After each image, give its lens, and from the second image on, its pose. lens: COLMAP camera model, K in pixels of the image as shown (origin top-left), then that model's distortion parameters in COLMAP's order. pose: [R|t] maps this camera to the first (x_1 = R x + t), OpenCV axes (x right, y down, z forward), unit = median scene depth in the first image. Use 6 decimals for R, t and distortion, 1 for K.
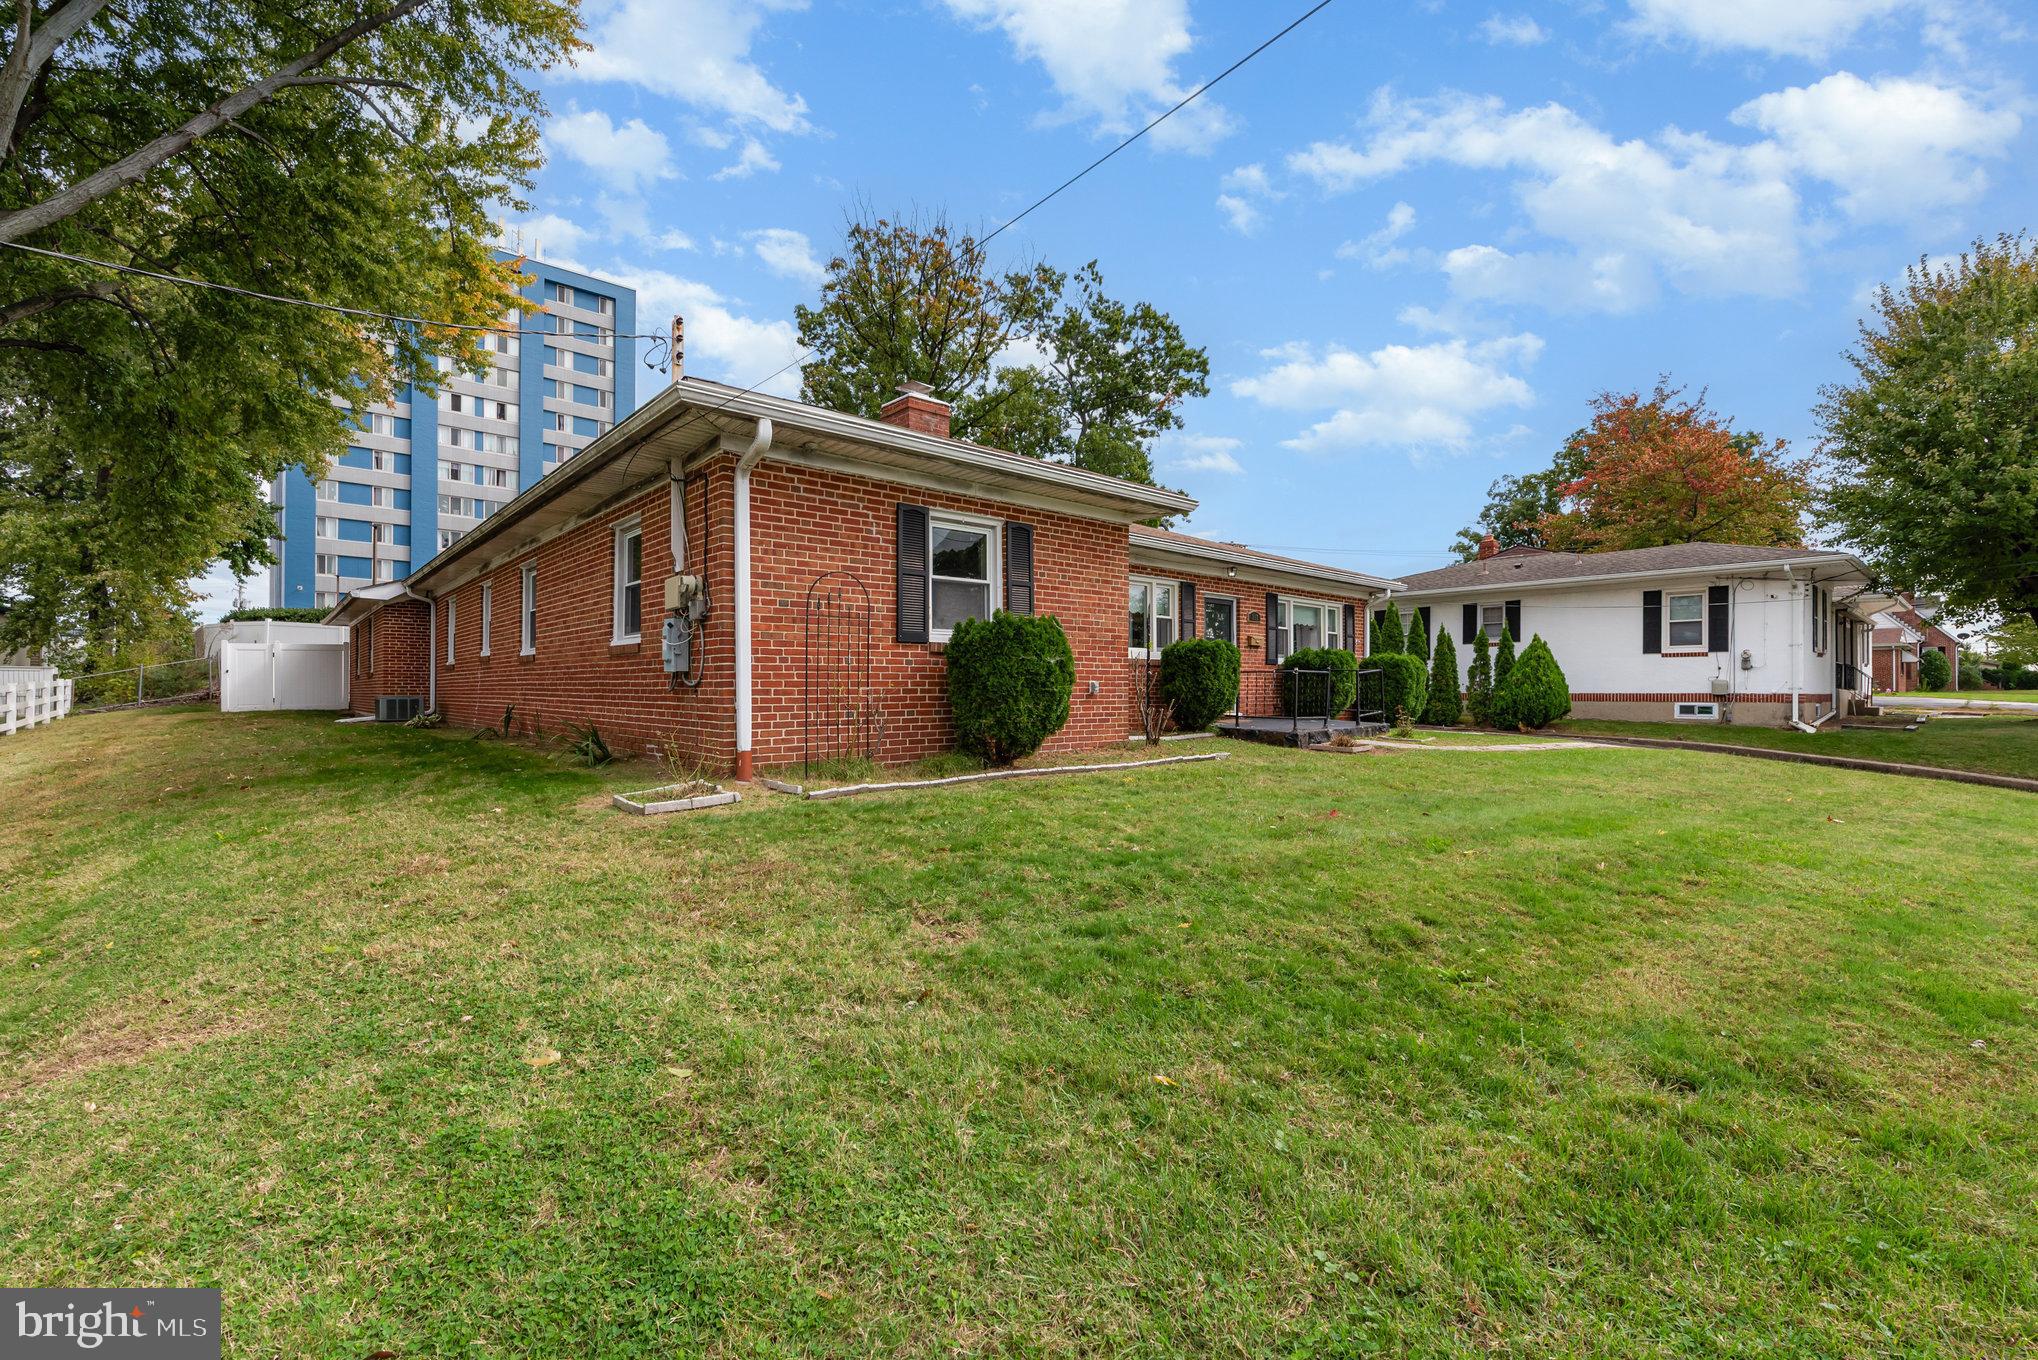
lens RADIAL K [[881.7, 0, 1007.1], [0, 881.7, 677.3], [0, 0, 1]] dist [0.000518, -0.000638]
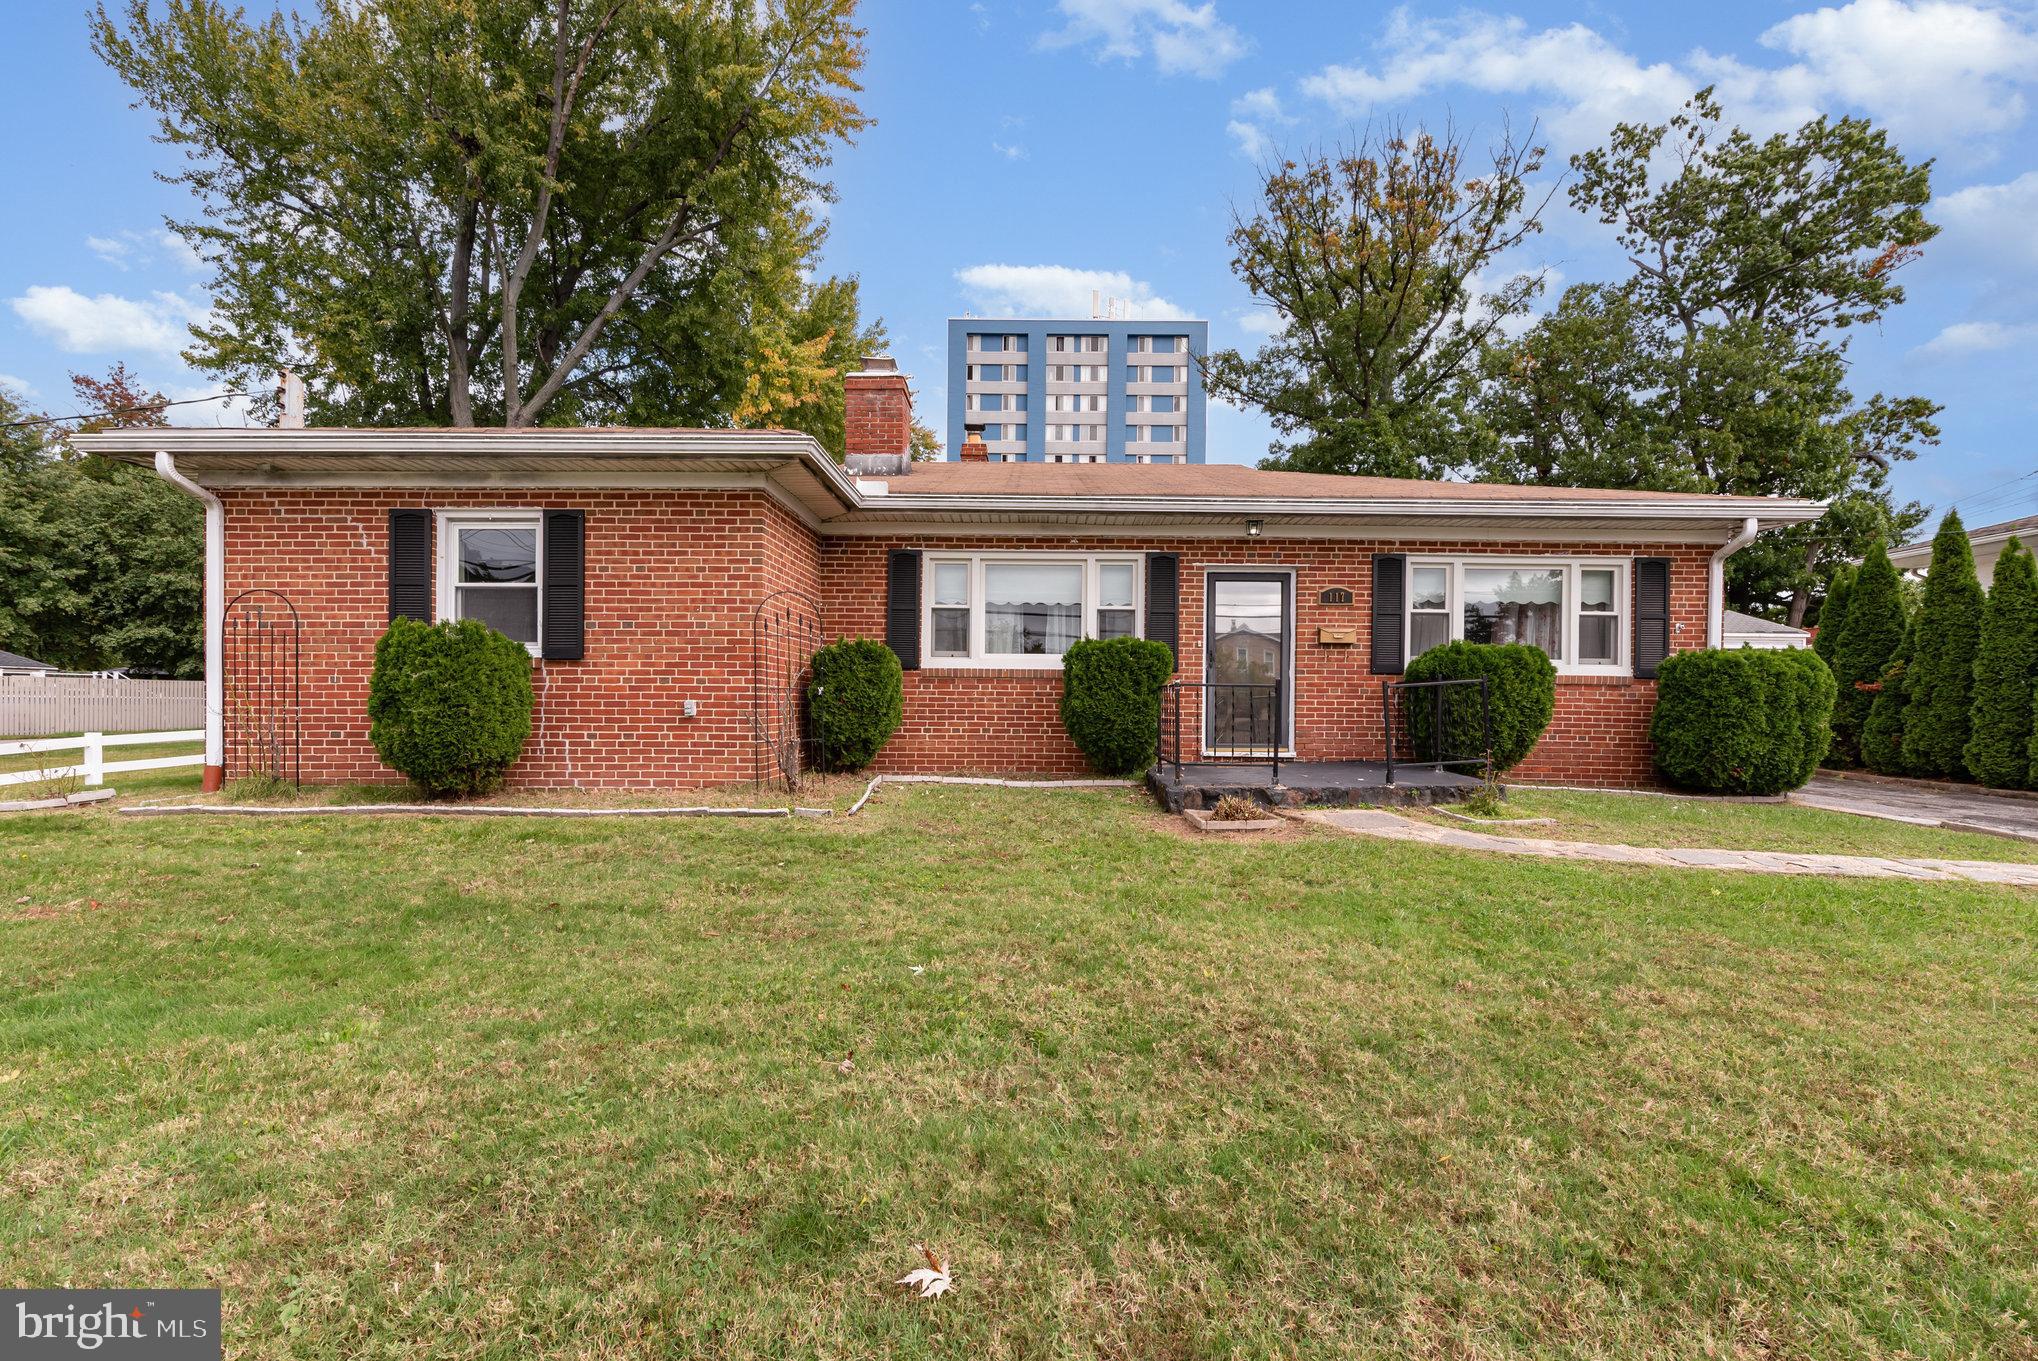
lens RADIAL K [[881.7, 0, 1059.6], [0, 881.7, 718.8], [0, 0, 1]] dist [0.000518, -0.000638]
pose [[0.739754, 0.015936, -0.672689, 0.991351], [0.000621, 0.999703, 0.024367, 0.001928], [0.672877, -0.018443, 0.739524, 0.749103]]
